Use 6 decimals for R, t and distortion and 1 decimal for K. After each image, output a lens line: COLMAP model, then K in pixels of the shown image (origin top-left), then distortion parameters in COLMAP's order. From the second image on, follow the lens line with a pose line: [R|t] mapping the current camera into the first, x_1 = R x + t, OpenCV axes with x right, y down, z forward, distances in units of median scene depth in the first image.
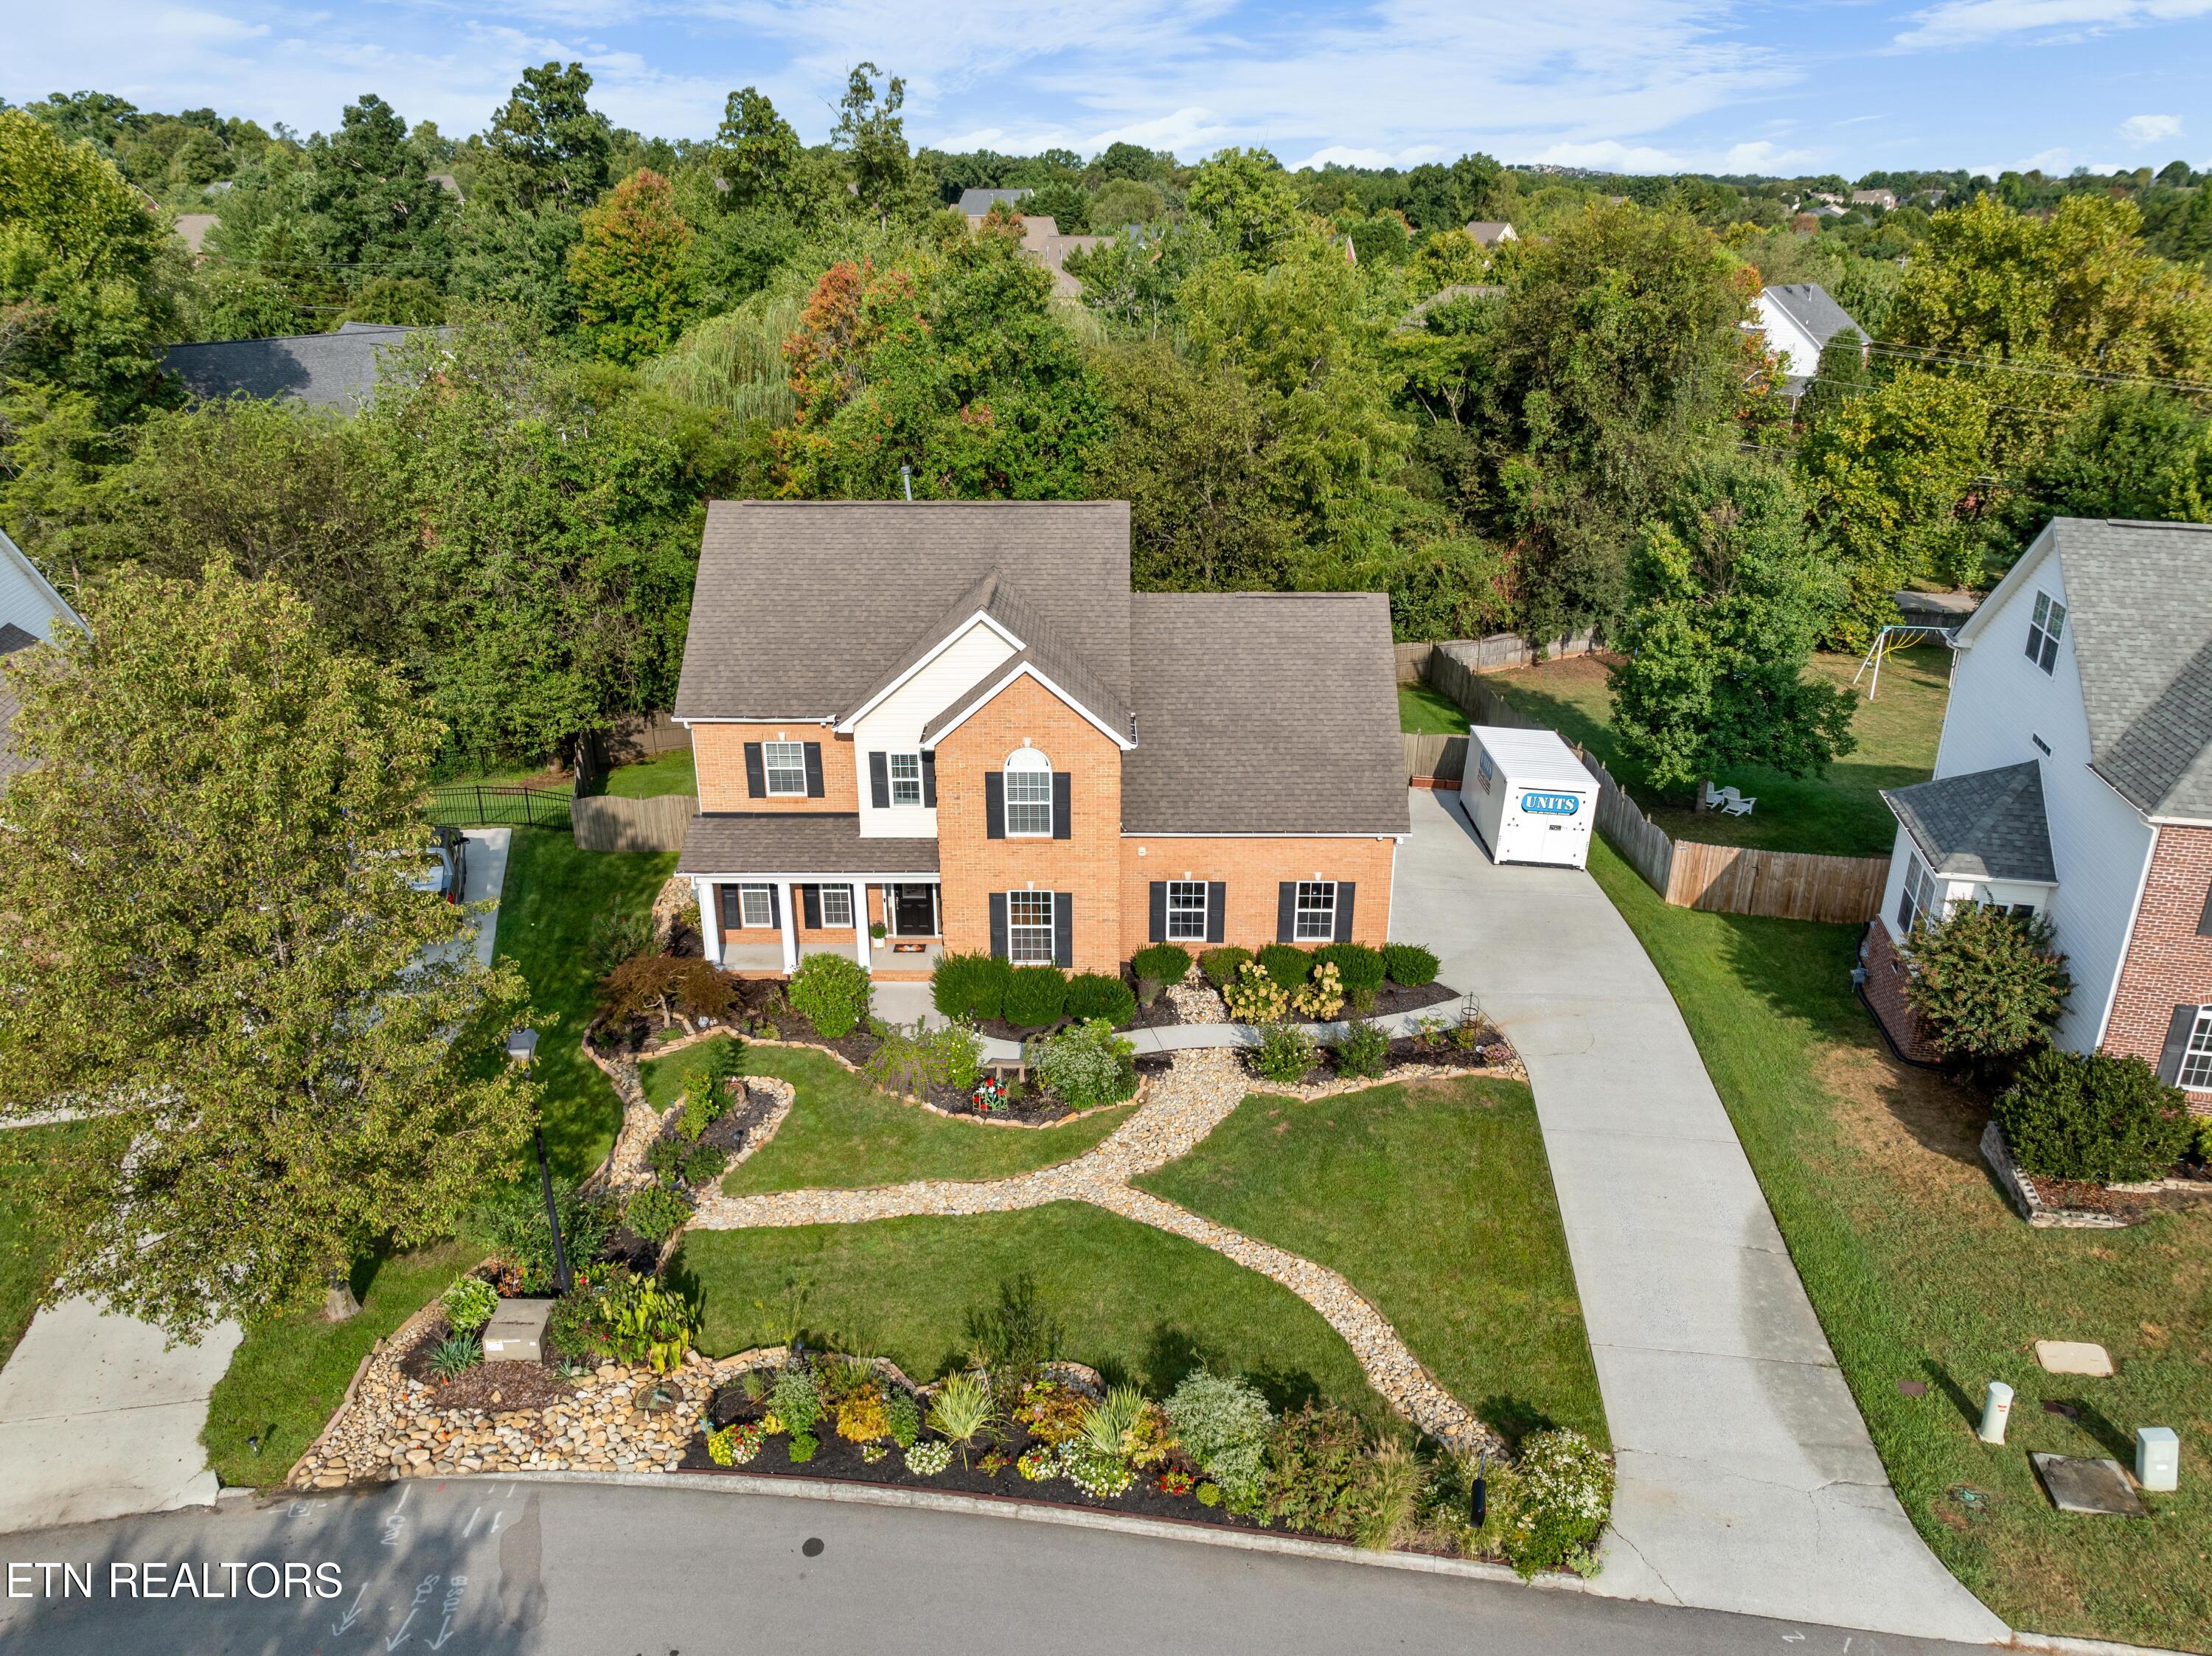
lens RADIAL K [[1565.0, 0, 1106.0], [0, 1565.0, 828.0], [0, 0, 1]] dist [-0.048754, 0.022836]
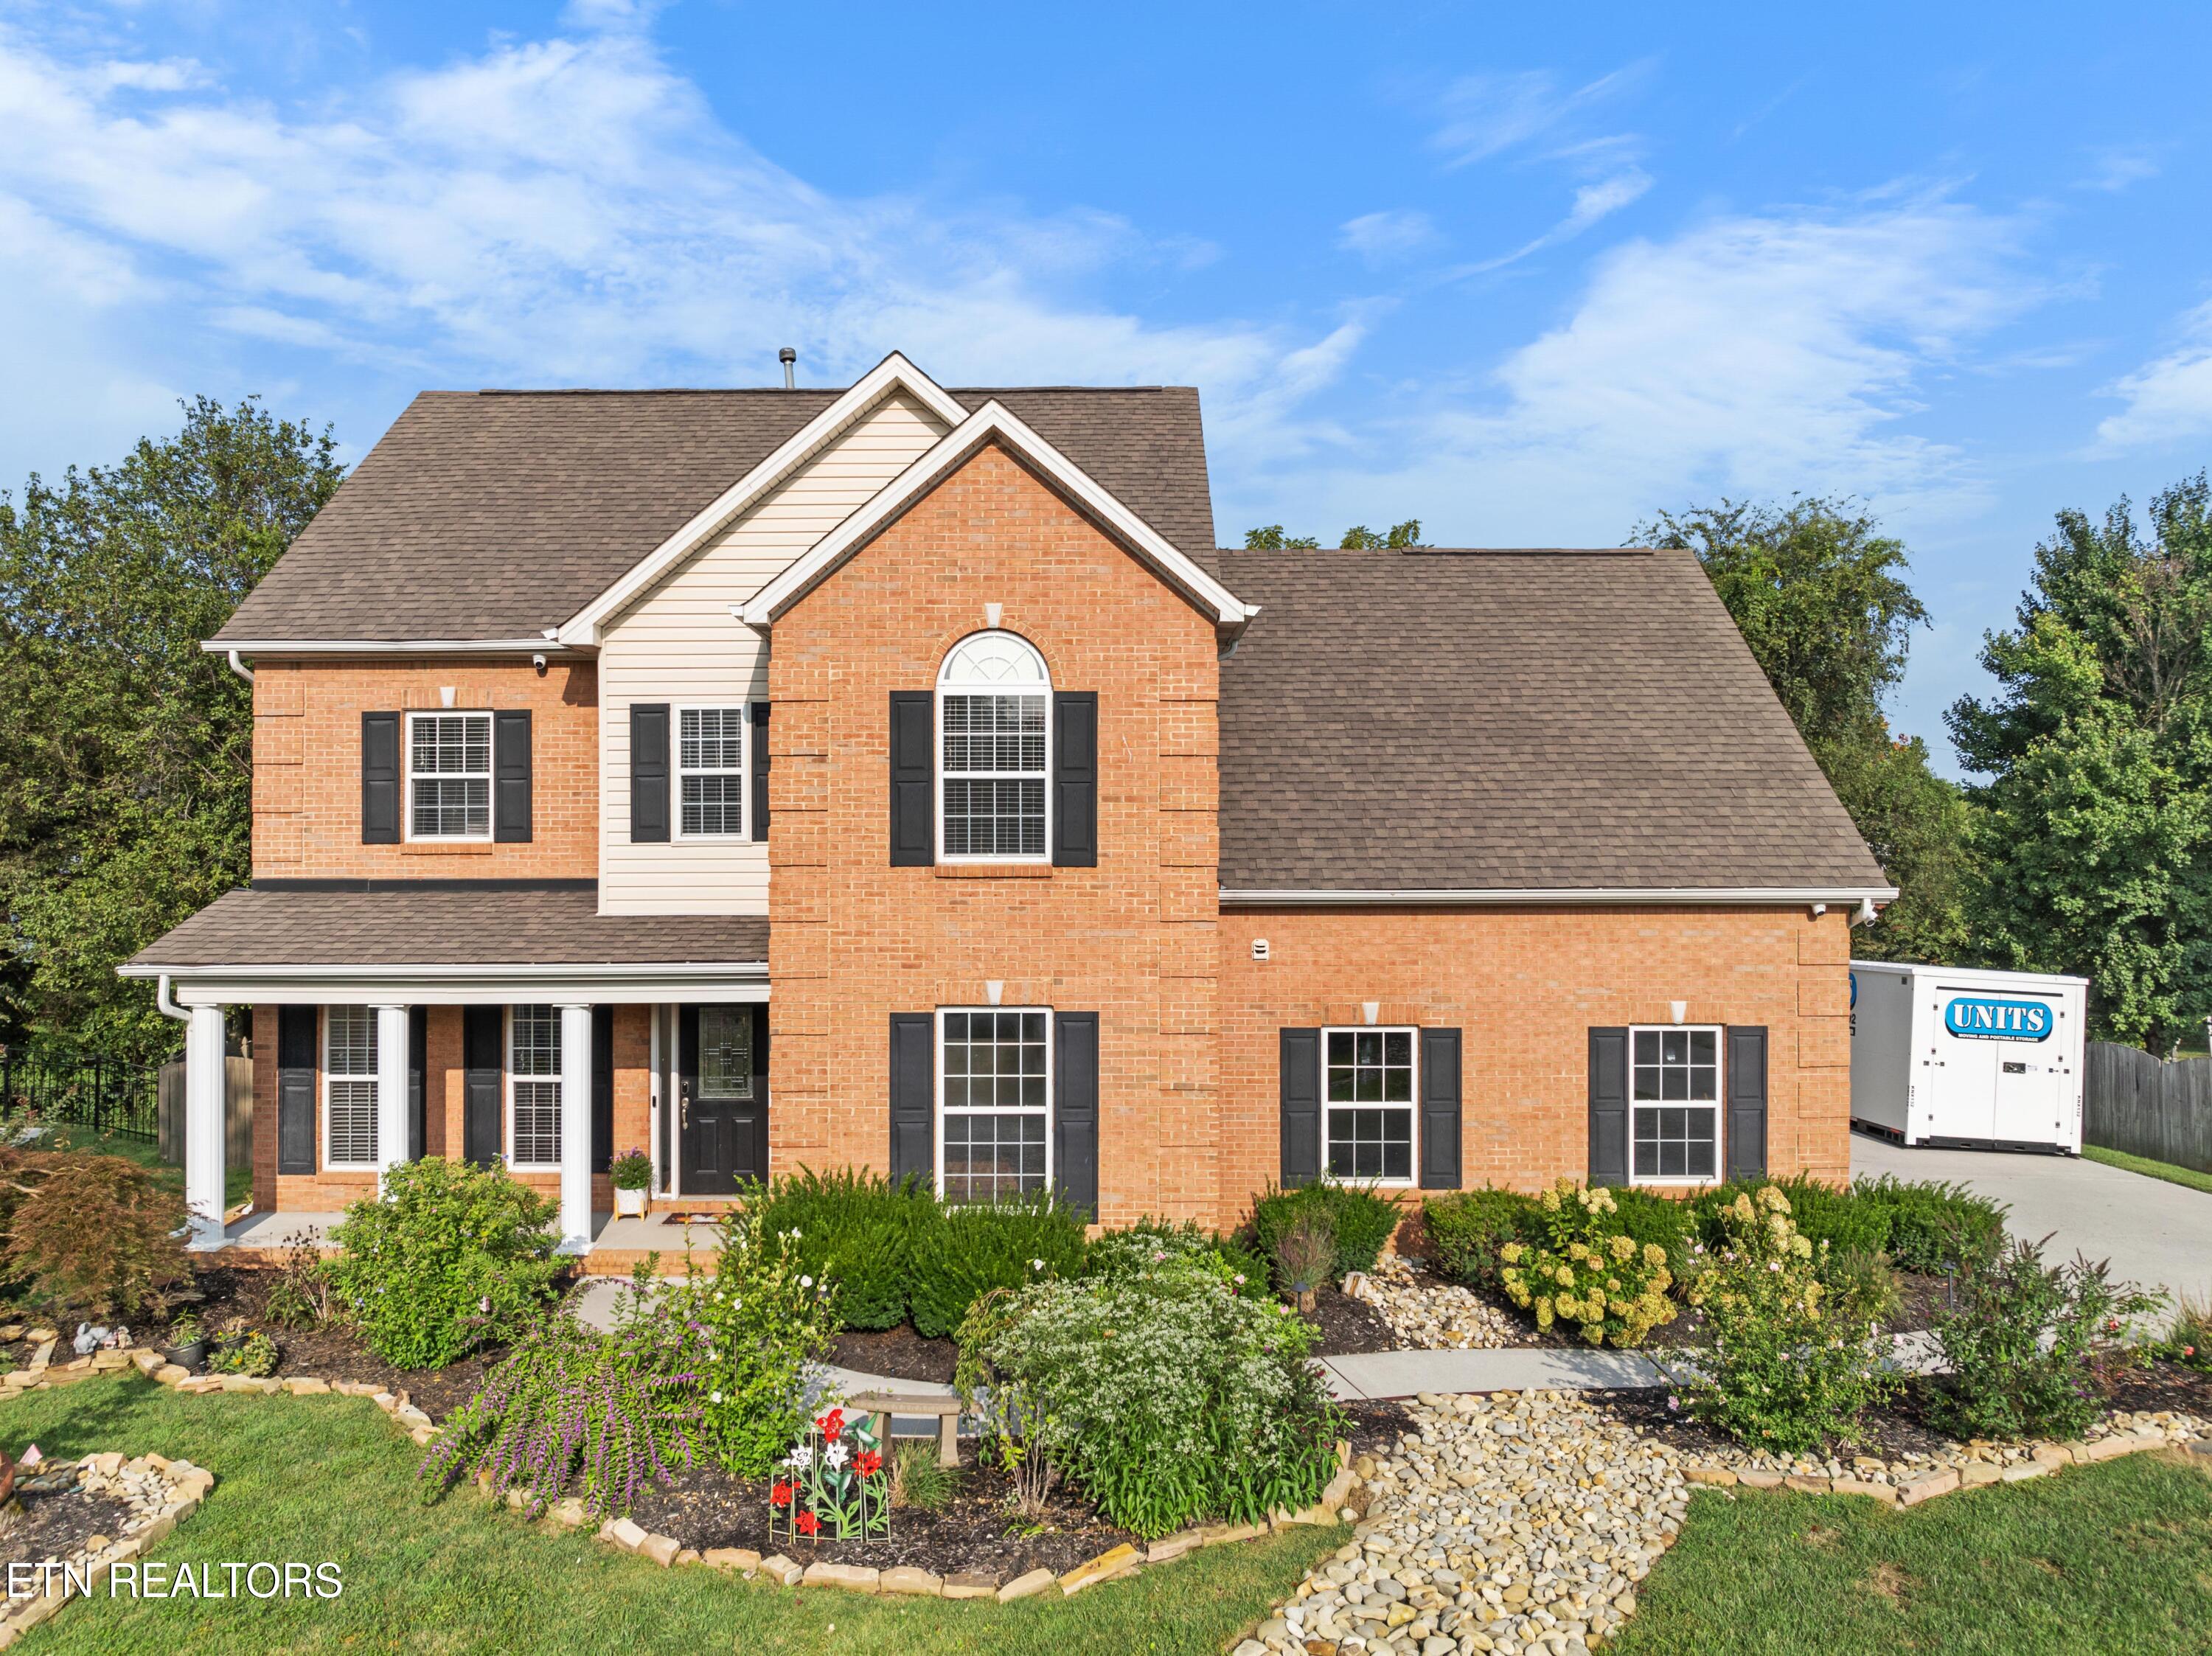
lens RADIAL K [[1564.9, 0, 1105.9], [0, 1564.9, 823.1], [0, 0, 1]] dist [-0.025534, -0.033761]
pose [[0.999957, -0.000826, 0.009250, -0.023073], [0.004365, 0.920977, -0.389593, 0.149323], [-0.008197, 0.389617, 0.920941, 0.602679]]
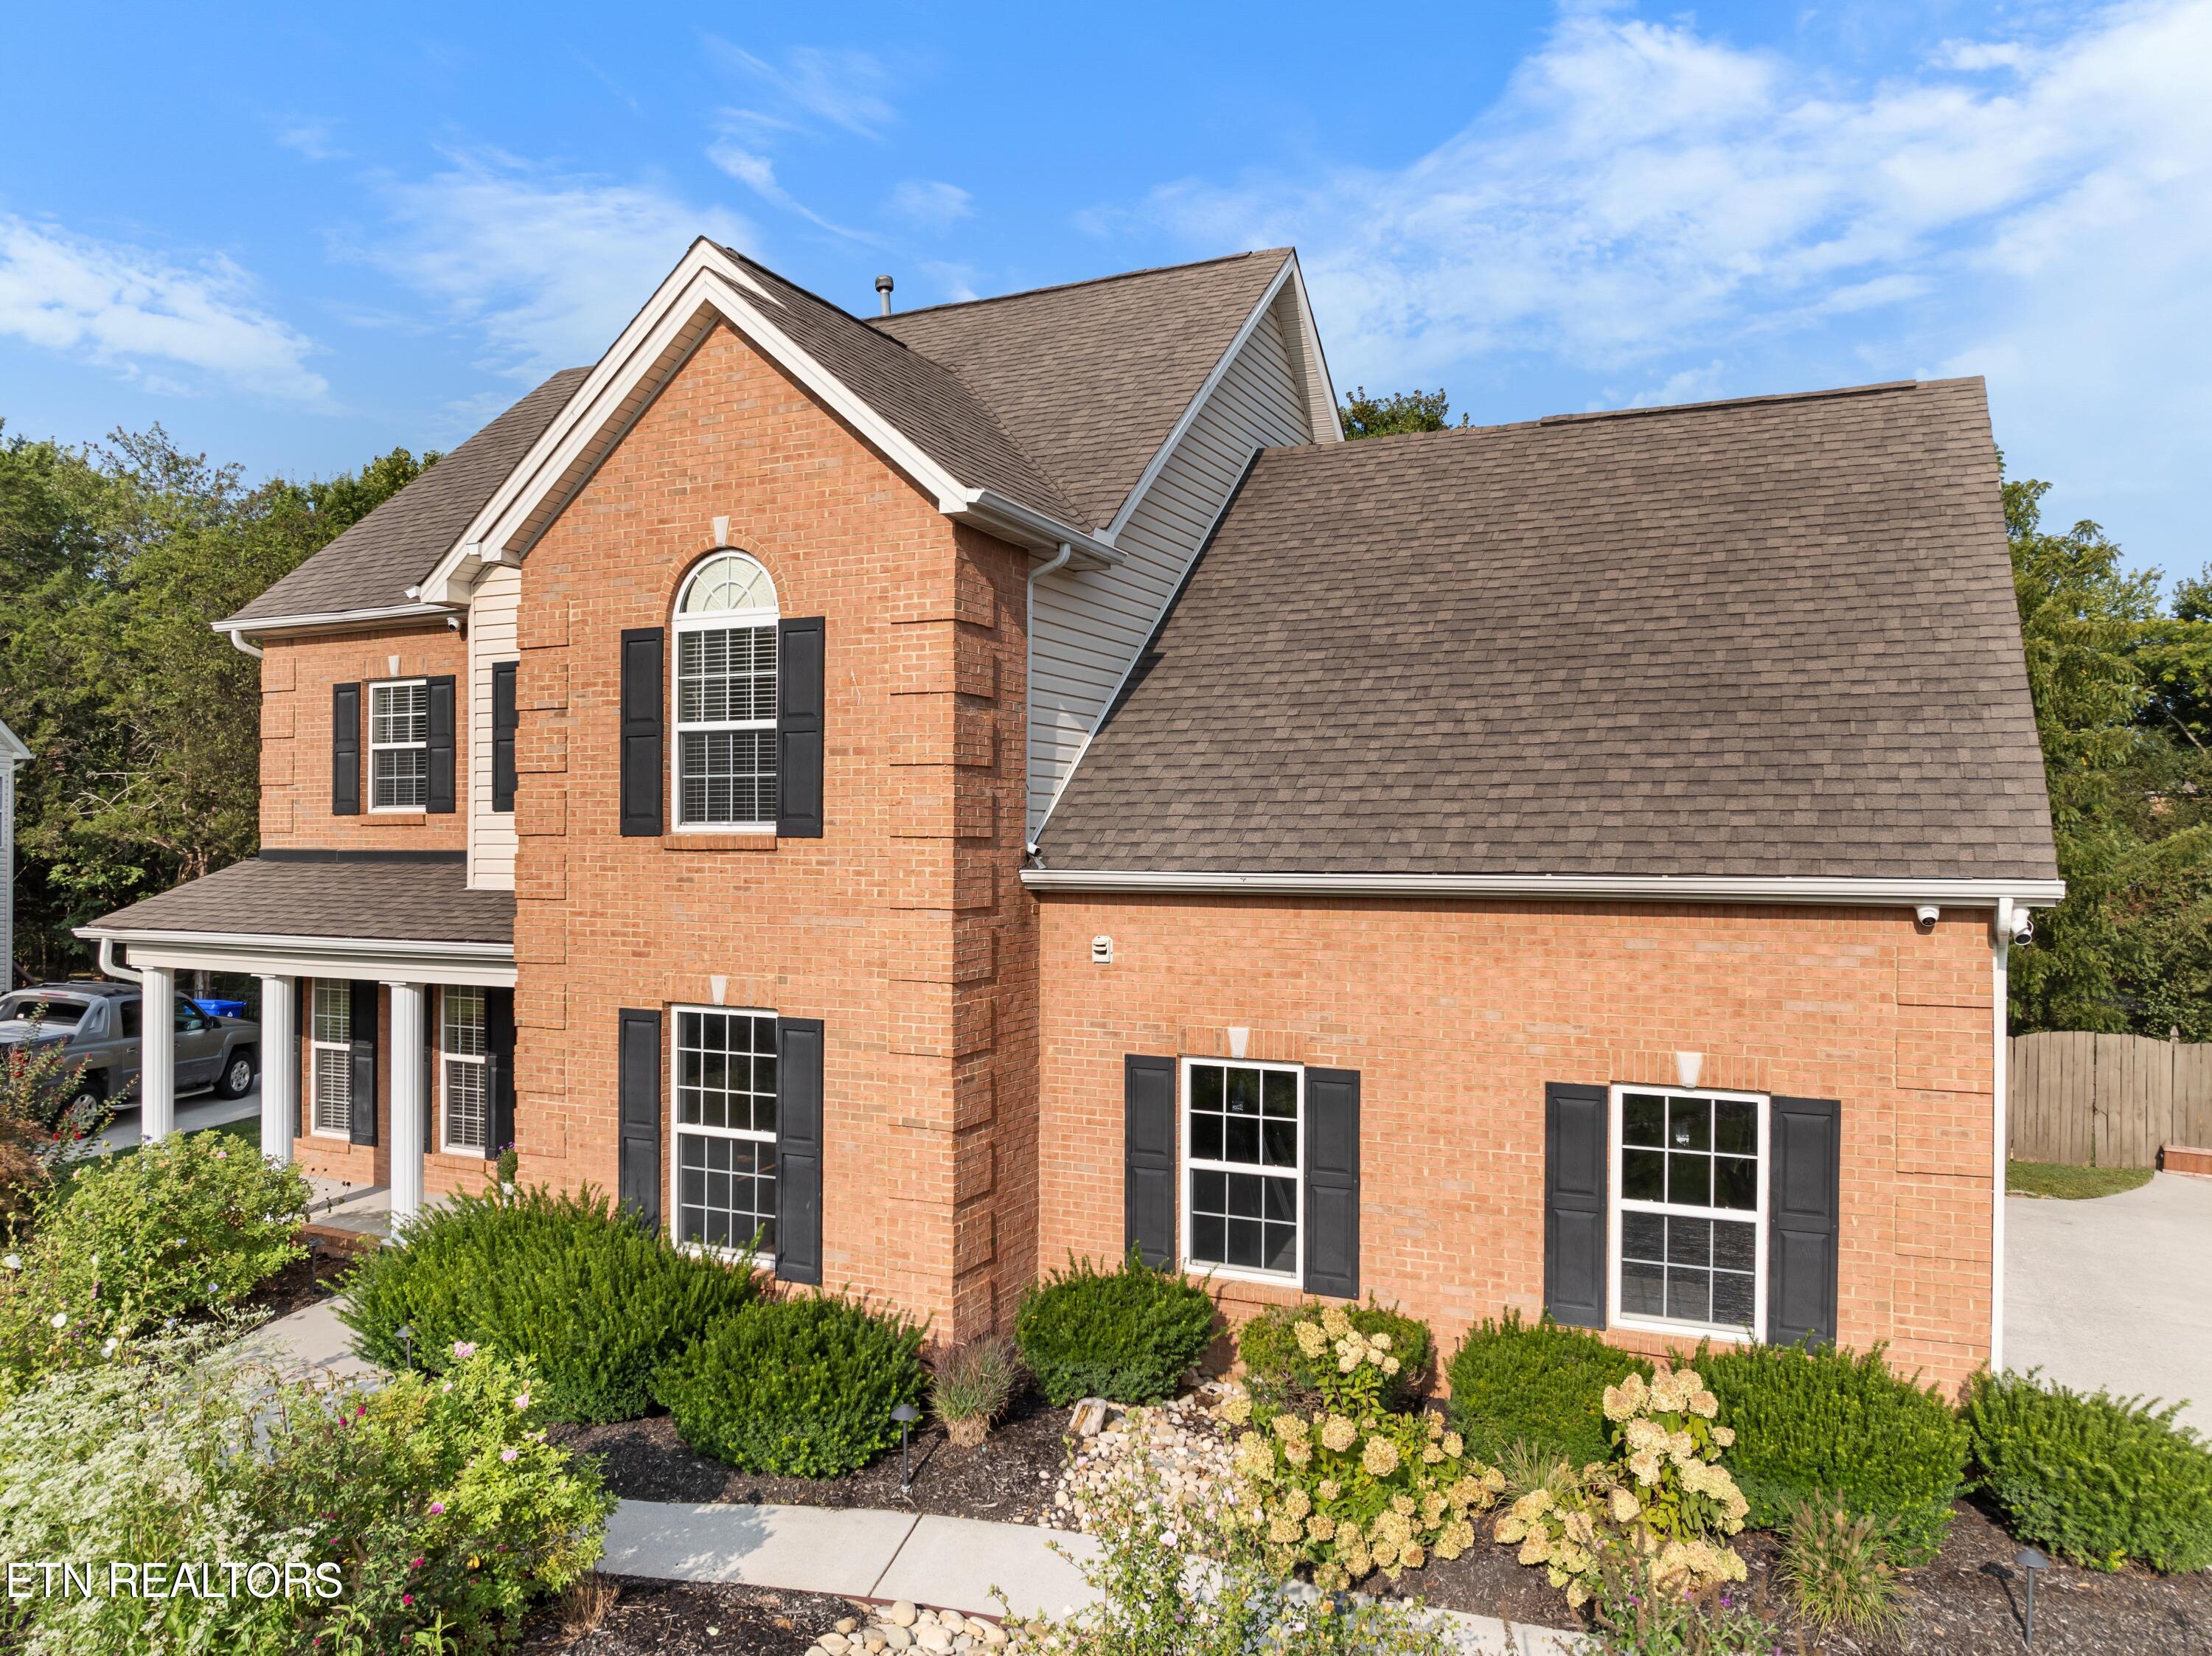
lens RADIAL K [[1571.0, 0, 1108.0], [0, 1571.0, 822.9], [0, 0, 1]] dist [-0.036460, -0.006774]
pose [[0.907285, -0.001658, -0.420513, 0.160619], [-0.159980, 0.923439, -0.348808, 0.103768], [0.388897, 0.383742, 0.837557, 0.727565]]
